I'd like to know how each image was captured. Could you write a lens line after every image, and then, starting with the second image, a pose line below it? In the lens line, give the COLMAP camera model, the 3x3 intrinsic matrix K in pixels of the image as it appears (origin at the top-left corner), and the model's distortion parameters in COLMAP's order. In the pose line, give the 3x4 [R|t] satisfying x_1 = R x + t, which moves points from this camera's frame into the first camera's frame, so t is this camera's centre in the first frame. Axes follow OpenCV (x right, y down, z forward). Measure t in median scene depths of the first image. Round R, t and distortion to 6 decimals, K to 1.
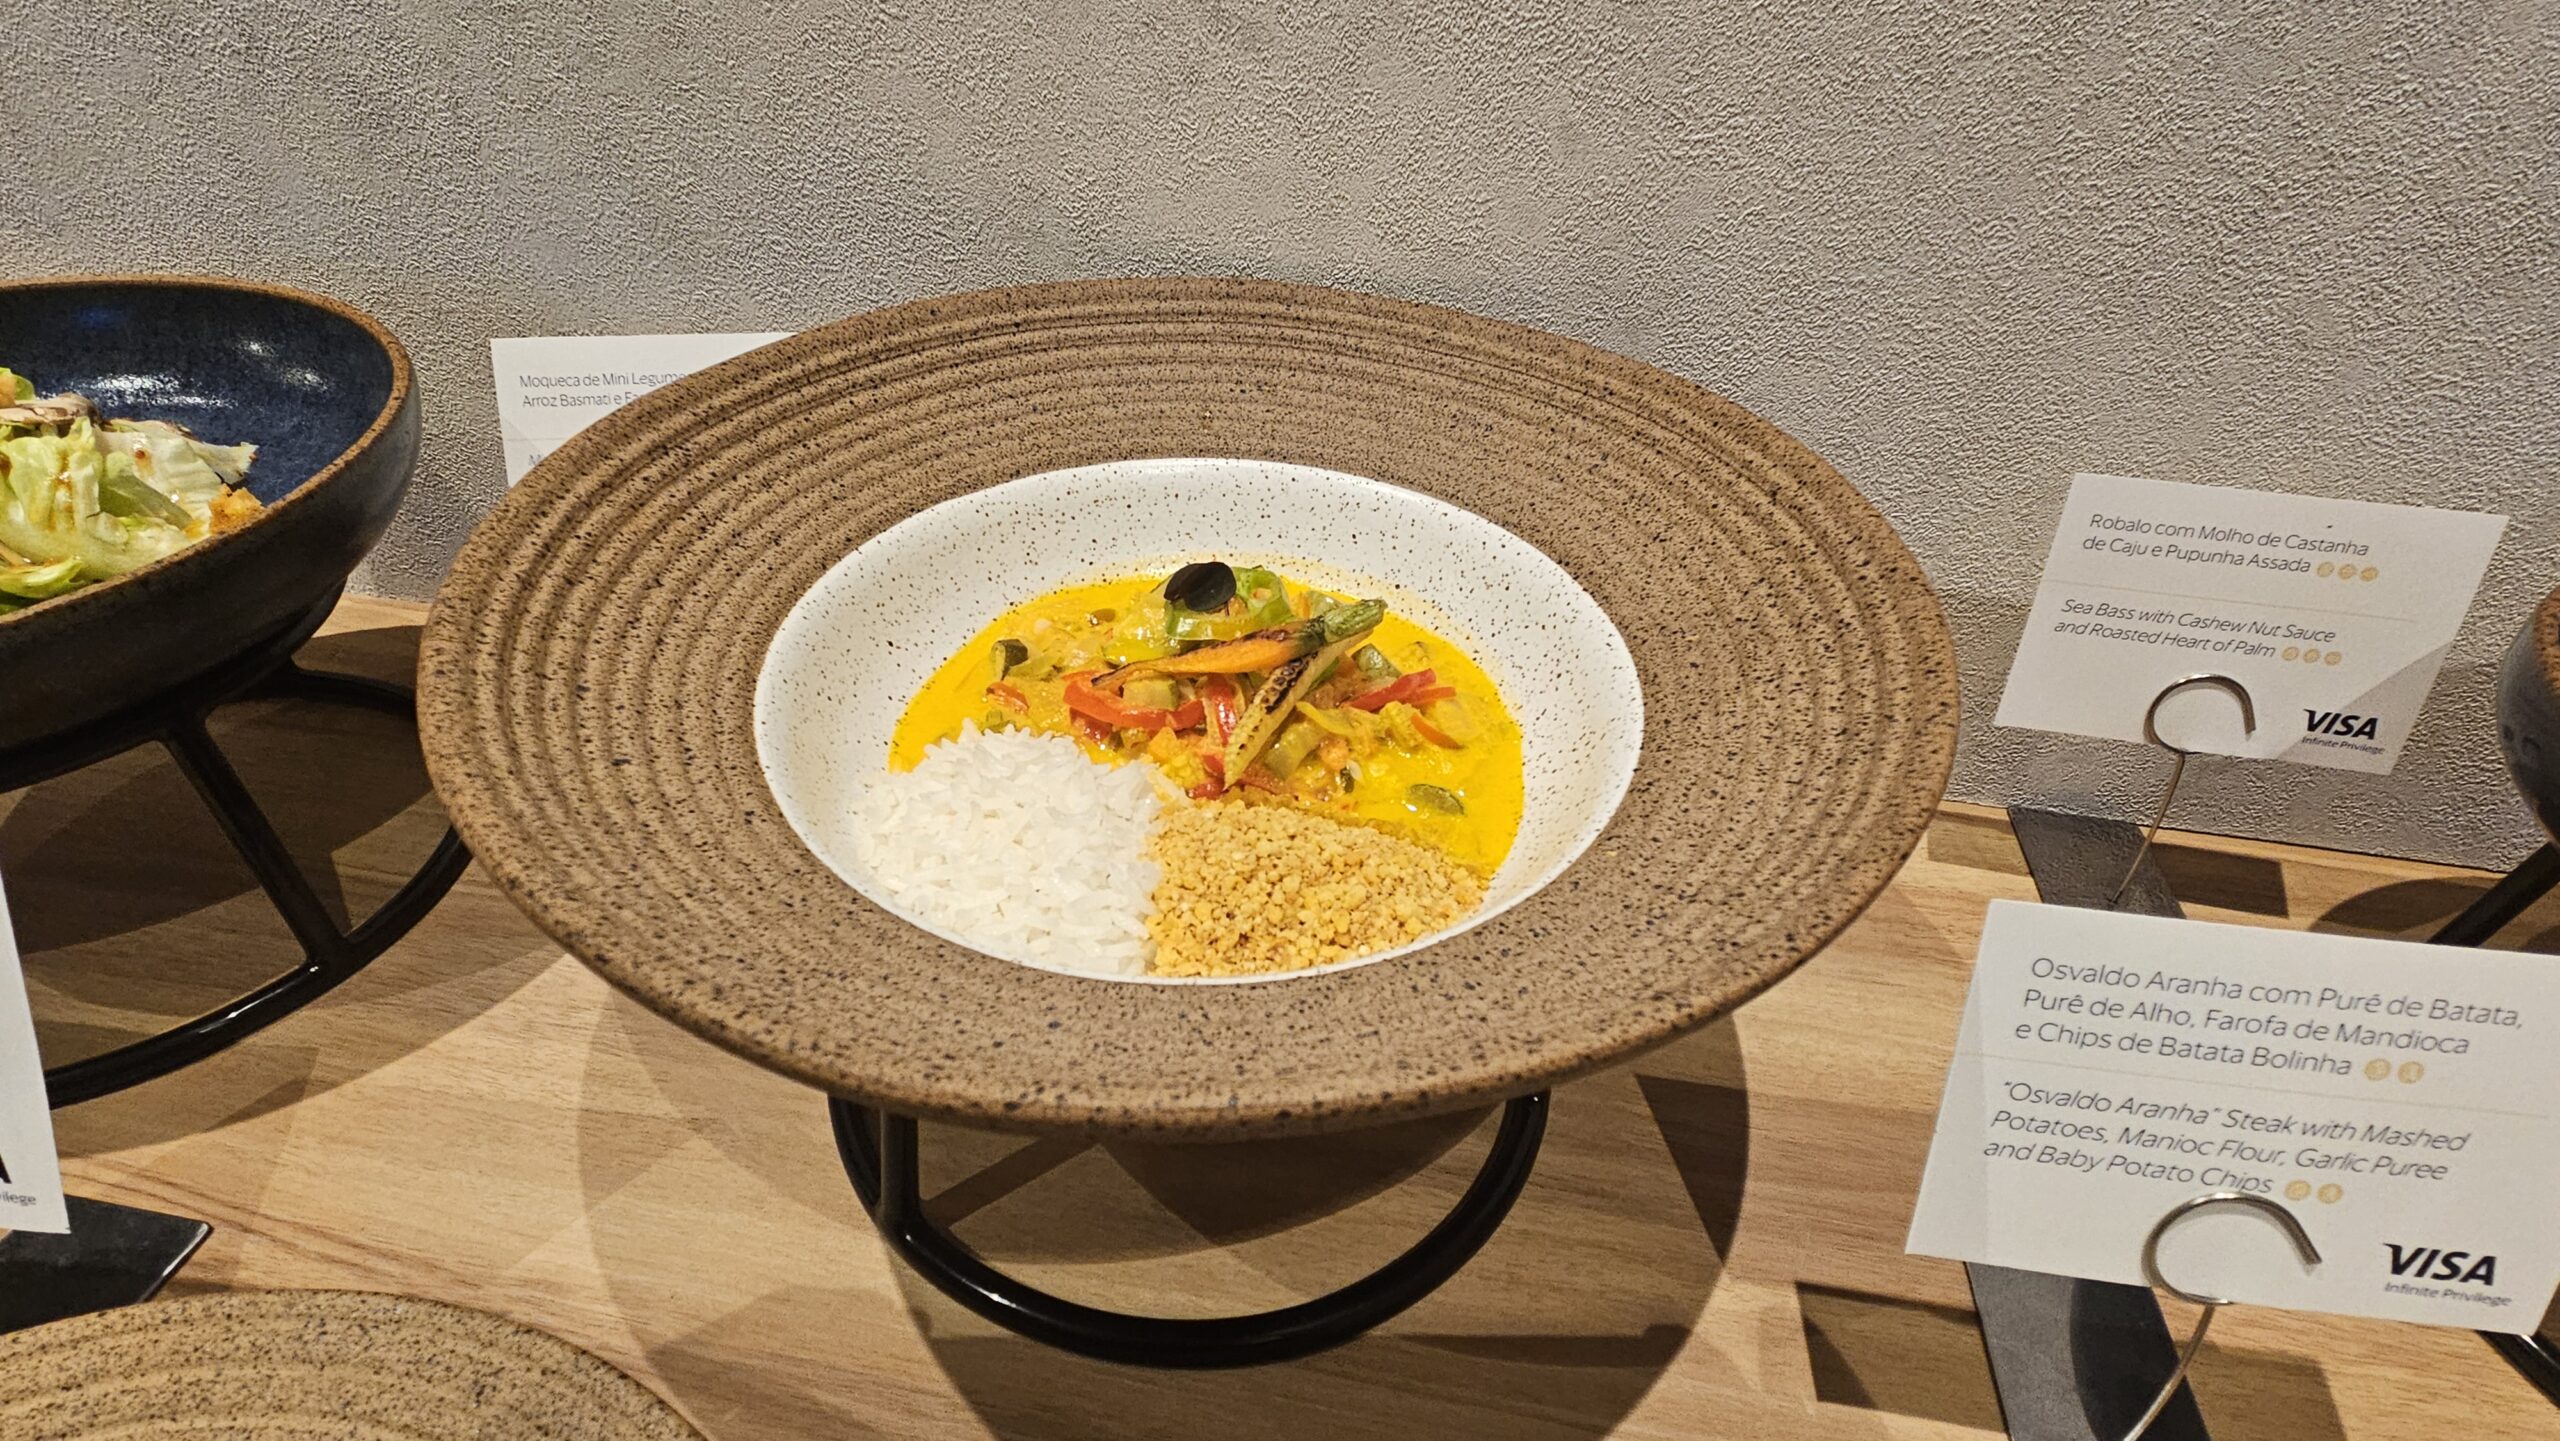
lens RADIAL K [[1333.7, 0, 1284.8], [0, 1333.7, 701.6], [0, 0, 1]] dist [0.001904, -0.000227]
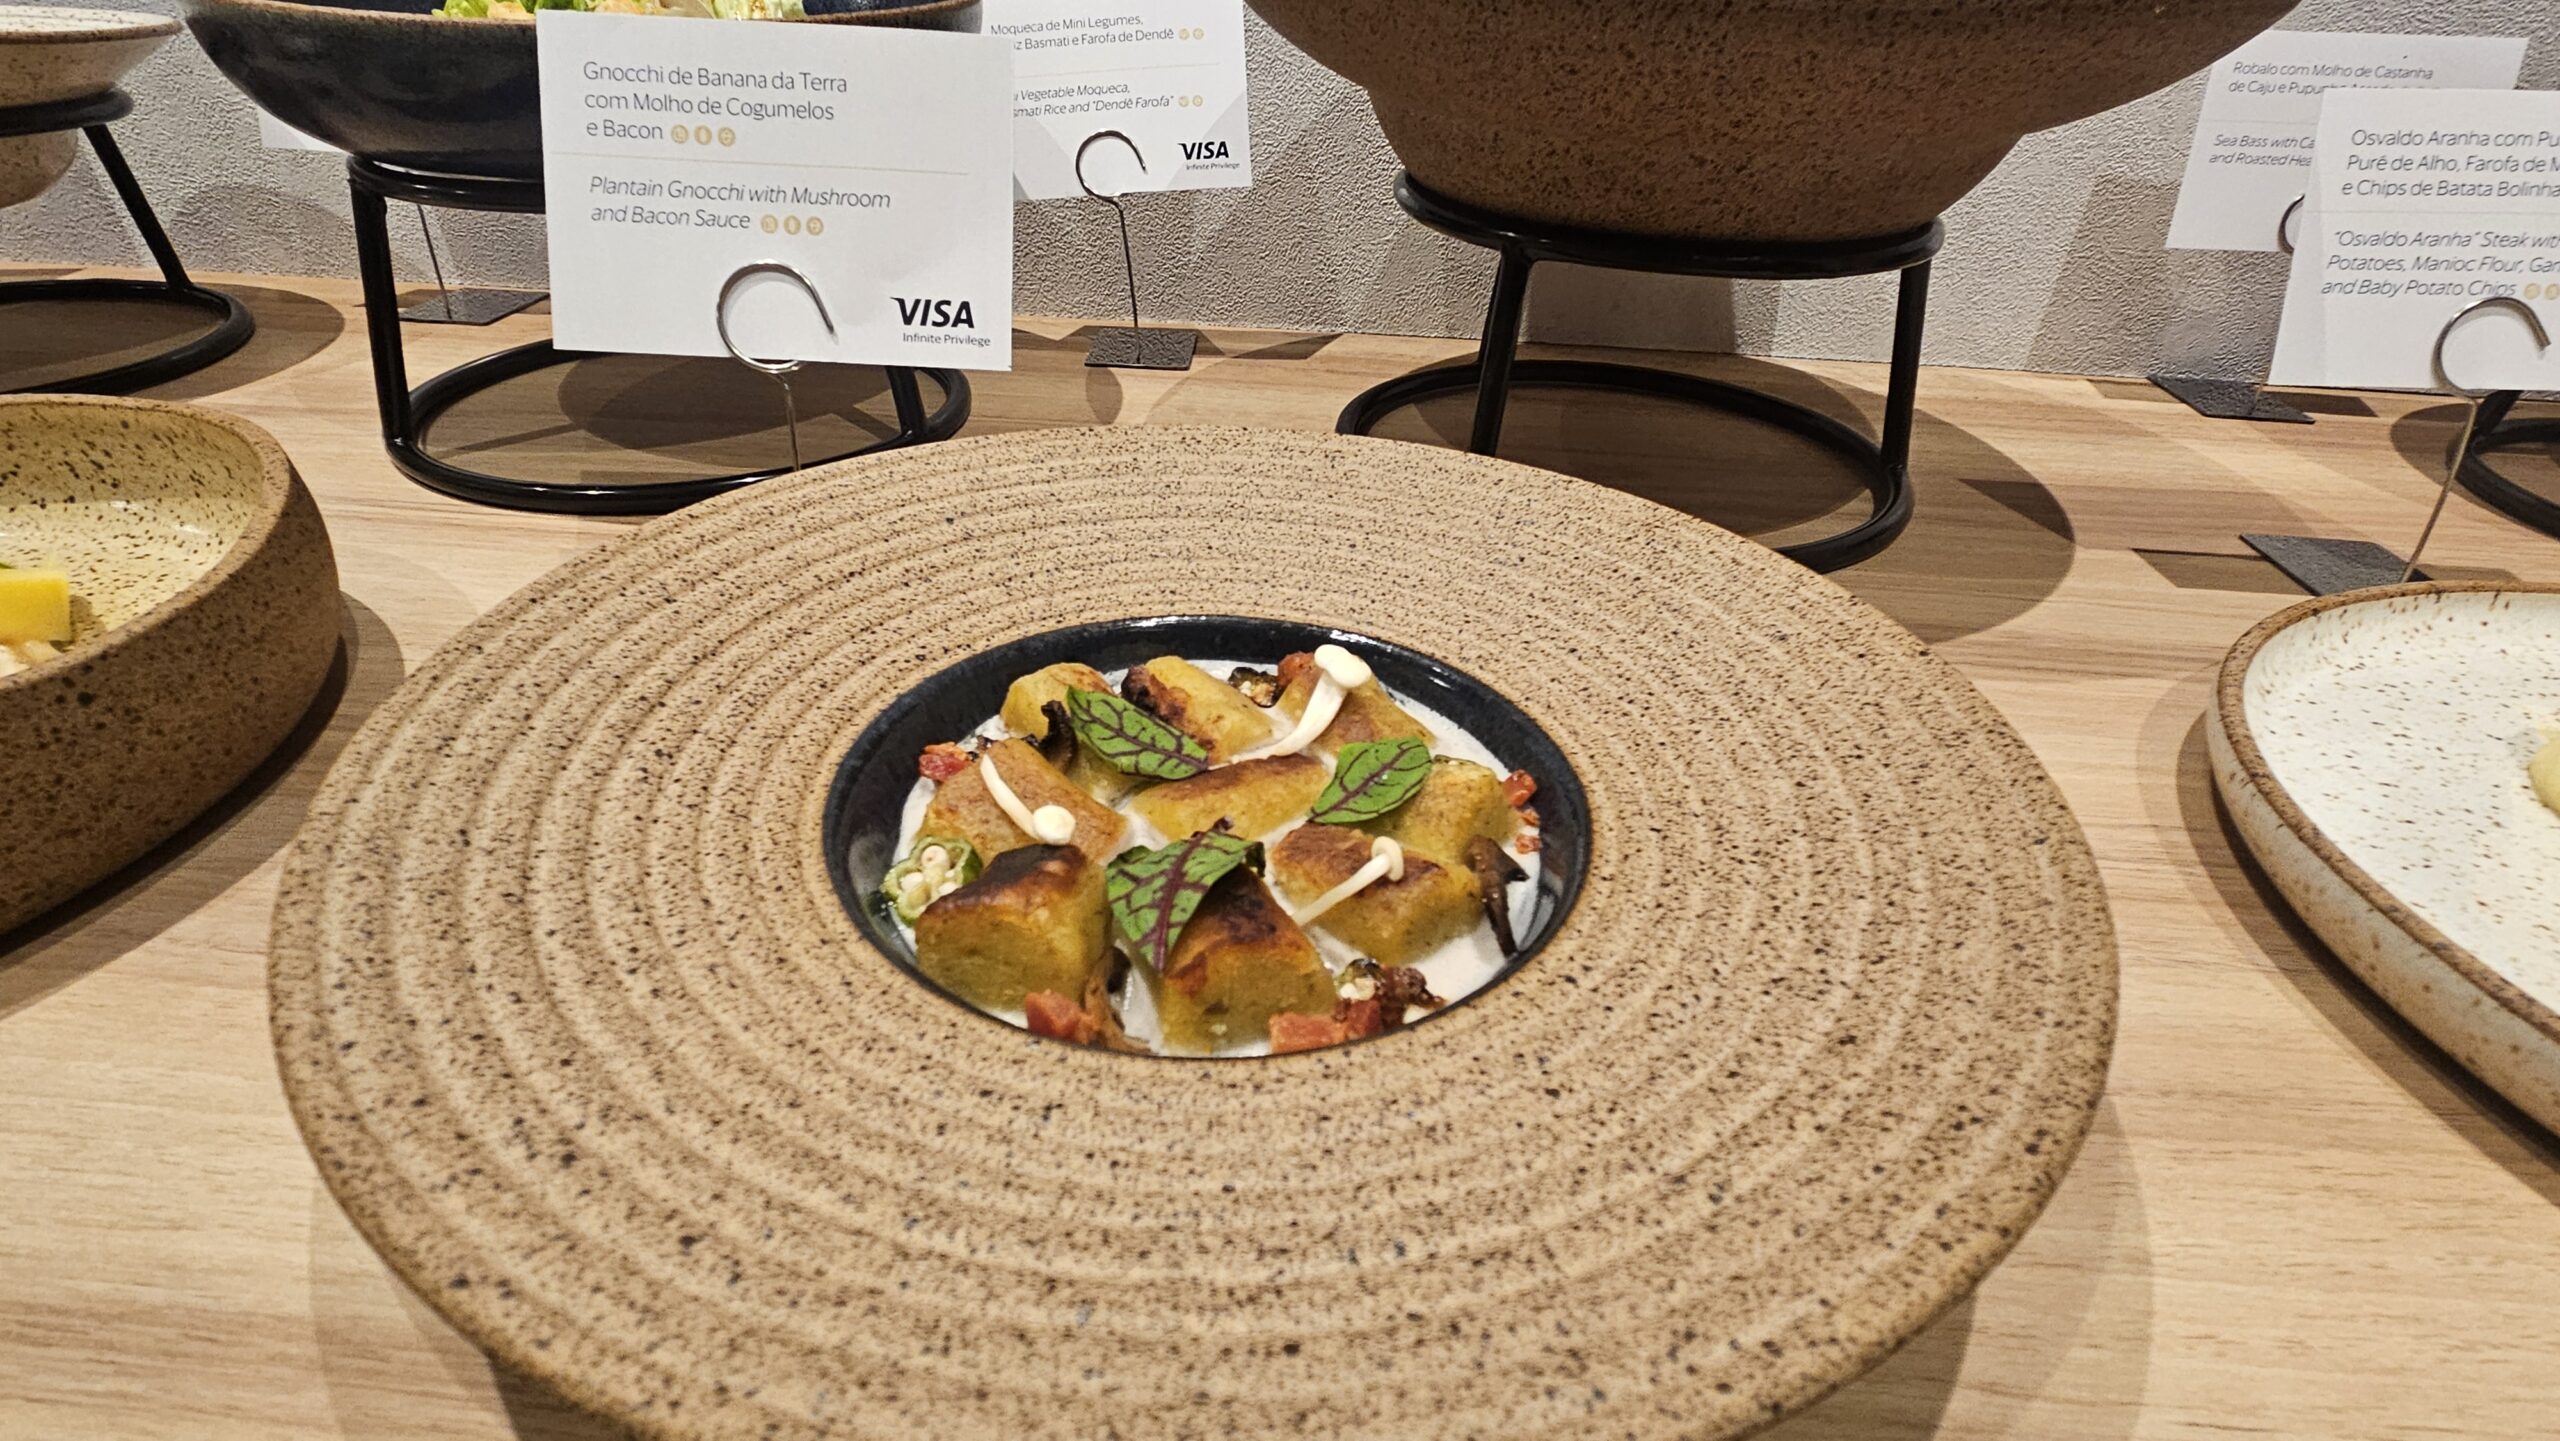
lens RADIAL K [[1333.7, 0, 1275.0], [0, 1333.7, 715.8], [0, 0, 1]] dist [0.001904, -0.000227]
pose [[0.995491, -0.051762, 0.079493, -0.564750], [0.057838, 0.995419, -0.076133, 0.633499], [-0.075188, 0.080387, 0.993924, -0.242533]]
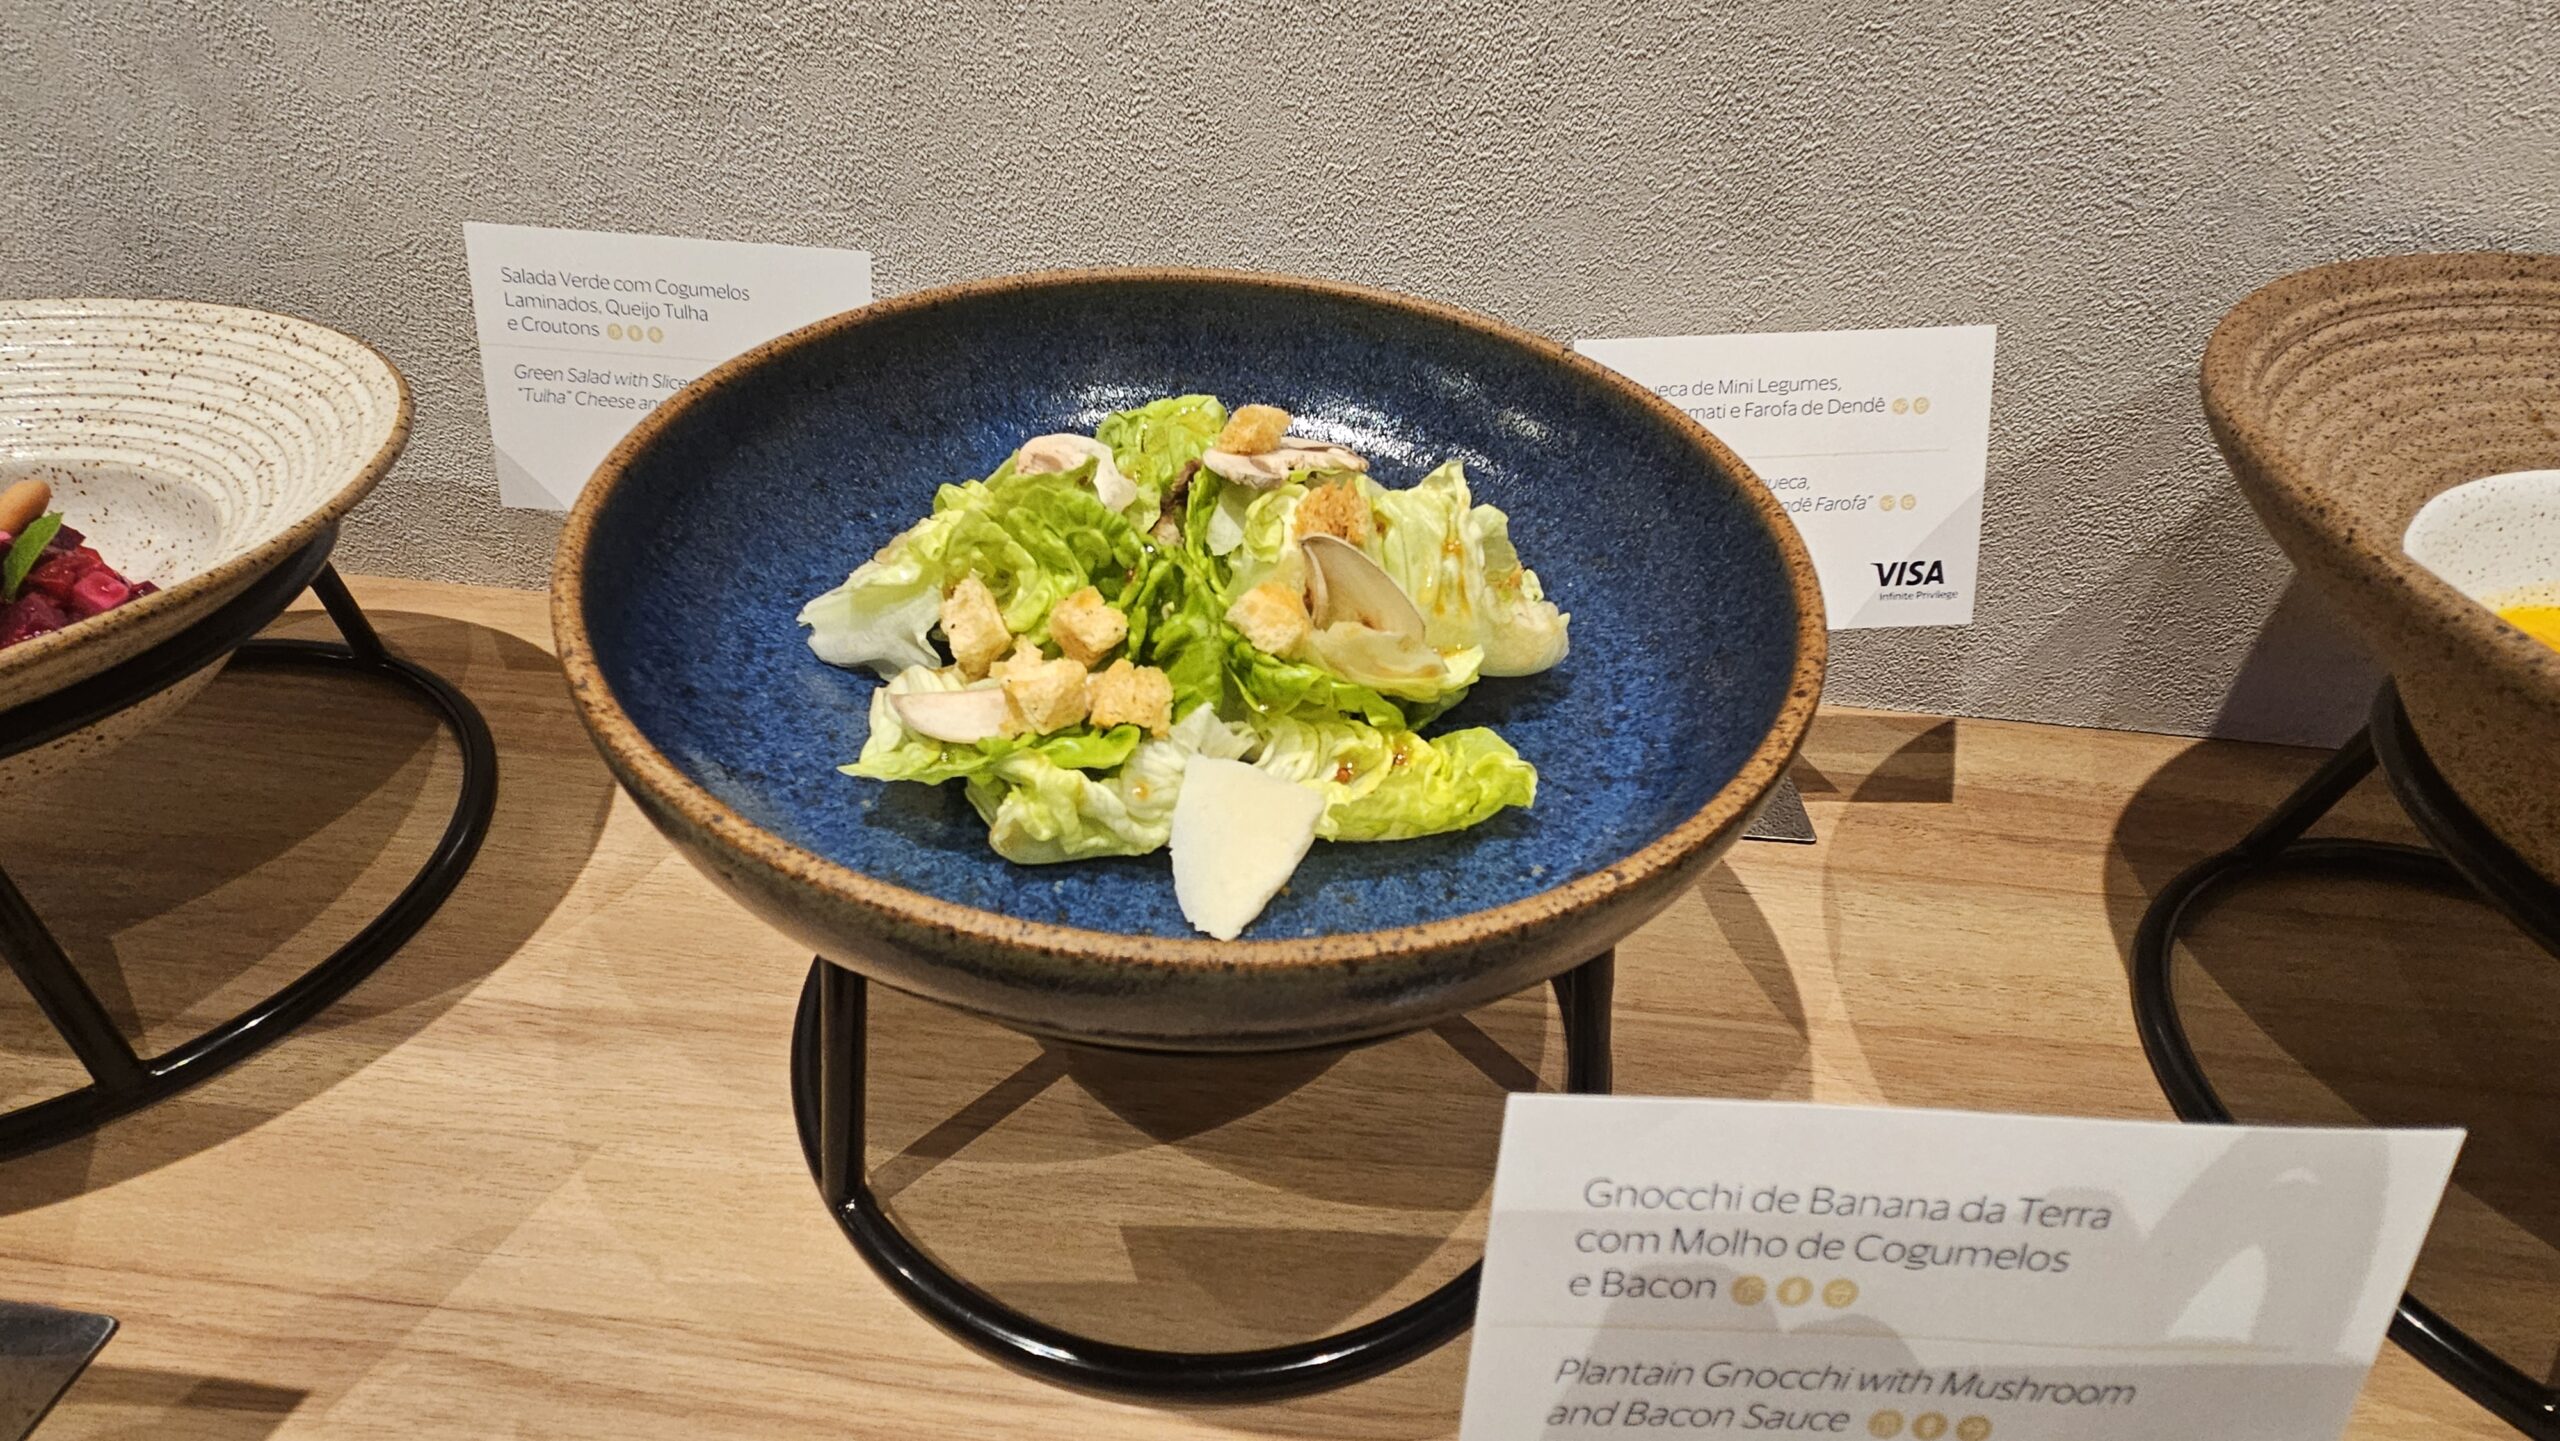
lens RADIAL K [[1333.7, 0, 1273.9], [0, 1333.7, 713.5], [0, 0, 1]] dist [0.001904, -0.000227]
pose [[0.996071, -0.041248, 0.078362, -1.083702], [0.038866, 0.998742, 0.031685, -0.098060], [-0.079570, -0.028515, 0.996421, 0.248179]]
